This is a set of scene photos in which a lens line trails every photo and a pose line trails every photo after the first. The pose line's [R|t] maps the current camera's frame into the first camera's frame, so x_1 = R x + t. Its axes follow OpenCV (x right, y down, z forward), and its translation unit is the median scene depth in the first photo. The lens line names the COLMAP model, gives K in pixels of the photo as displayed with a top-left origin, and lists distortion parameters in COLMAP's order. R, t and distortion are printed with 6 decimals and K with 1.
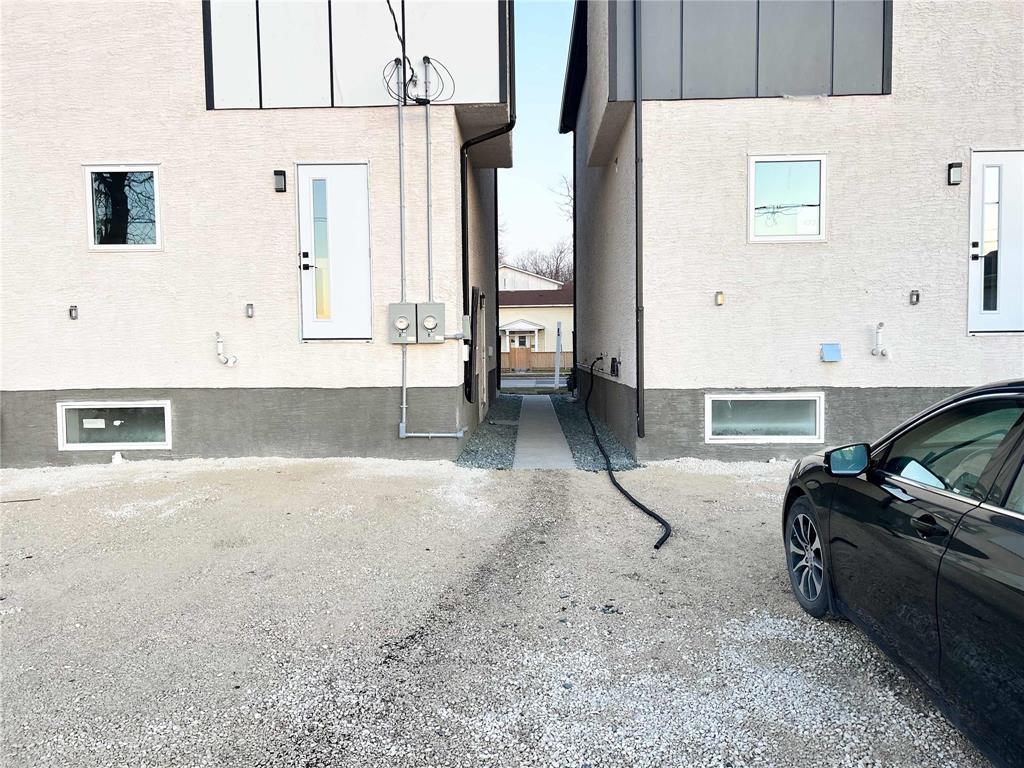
lens RADIAL K [[775.2, 0, 510.2], [0, 775.2, 385.9], [0, 0, 1]] dist [0.082355, -0.103770]
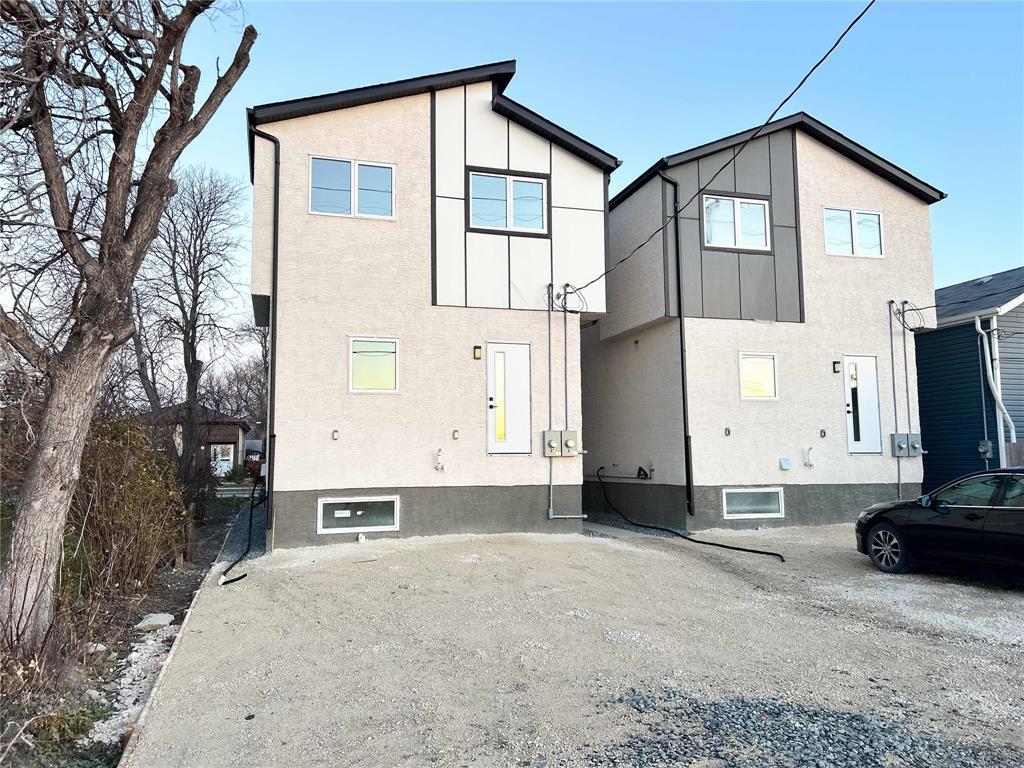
lens RADIAL K [[766.4, 0, 511.9], [0, 766.4, 374.0], [0, 0, 1]] dist [0.176605, -0.468818]
pose [[0.948842, 0.037851, 0.313473, -0.704257], [0.013512, 0.987012, -0.160078, 0.027902], [-0.315461, 0.156124, 0.936007, -0.448853]]
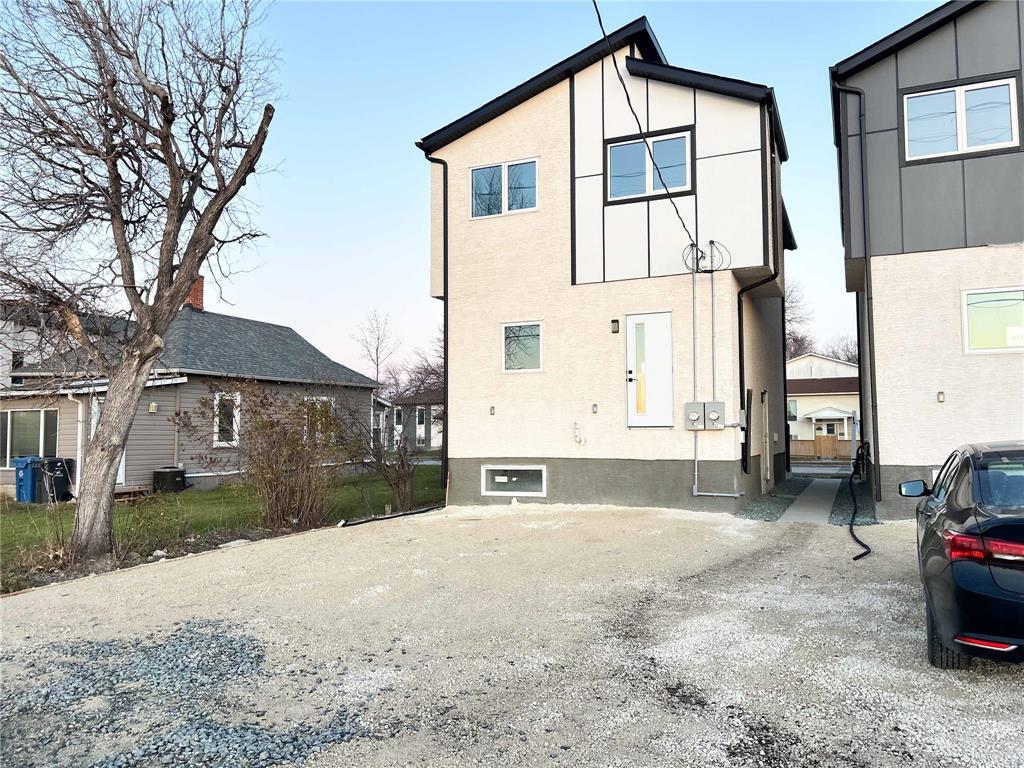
lens RADIAL K [[775.2, 0, 510.2], [0, 775.2, 385.9], [0, 0, 1]] dist [0.082355, -0.103770]
pose [[0.926237, -0.018572, -0.376483, 0.093449], [-0.023711, 0.993937, -0.107366, 0.028764], [0.376194, 0.108374, 0.920181, -0.491117]]
